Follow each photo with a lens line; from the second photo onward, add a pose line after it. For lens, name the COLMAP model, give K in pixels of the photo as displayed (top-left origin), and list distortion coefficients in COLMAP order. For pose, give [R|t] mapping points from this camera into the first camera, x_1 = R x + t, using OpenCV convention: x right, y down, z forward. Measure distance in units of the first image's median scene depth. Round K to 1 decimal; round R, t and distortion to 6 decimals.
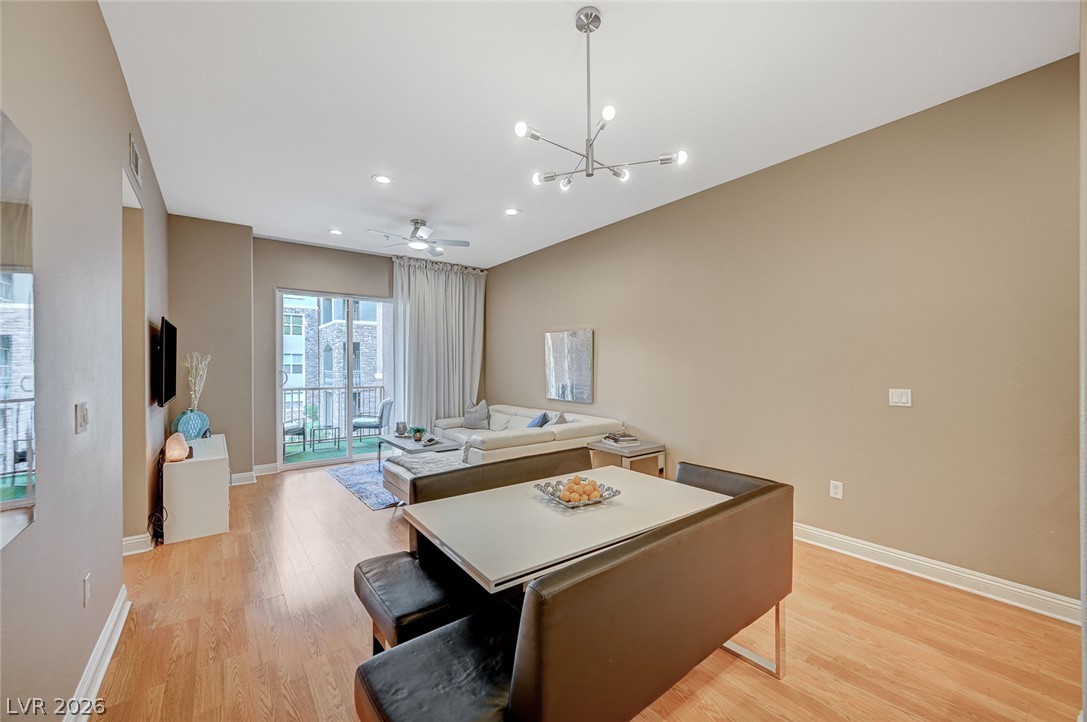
lens RADIAL K [[428.3, 0, 547.4], [0, 428.3, 364.0], [0, 0, 1]] dist [0.002644, 0.000497]
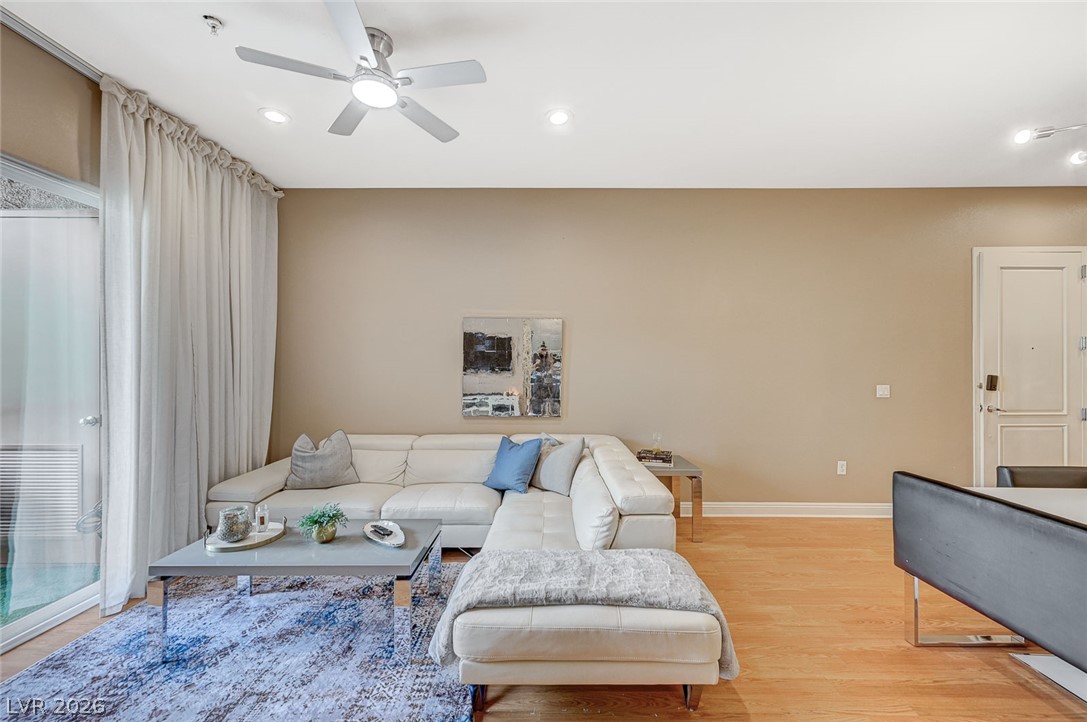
lens RADIAL K [[428.3, 0, 547.4], [0, 428.3, 364.0], [0, 0, 1]] dist [0.002644, 0.000497]
pose [[0.611366, 0.005142, 0.791331, -0.497679], [-0.003167, 0.999987, -0.004051, -0.000025], [-0.791342, -0.000030, 0.611374, 0.546531]]
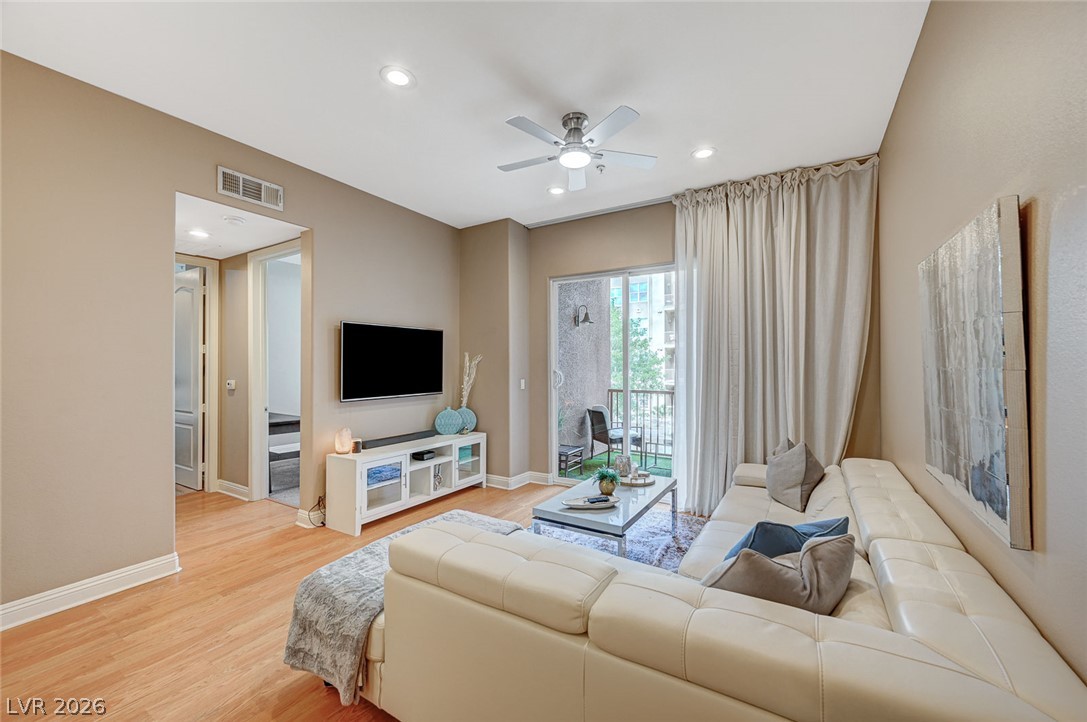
lens RADIAL K [[428.3, 0, 547.4], [0, 428.3, 364.0], [0, 0, 1]] dist [0.002644, 0.000497]
pose [[0.362231, 0.003080, -0.932083, 0.210574], [-0.000462, 0.999995, 0.003125, -0.001385], [0.932088, -0.000702, 0.362231, 0.698578]]
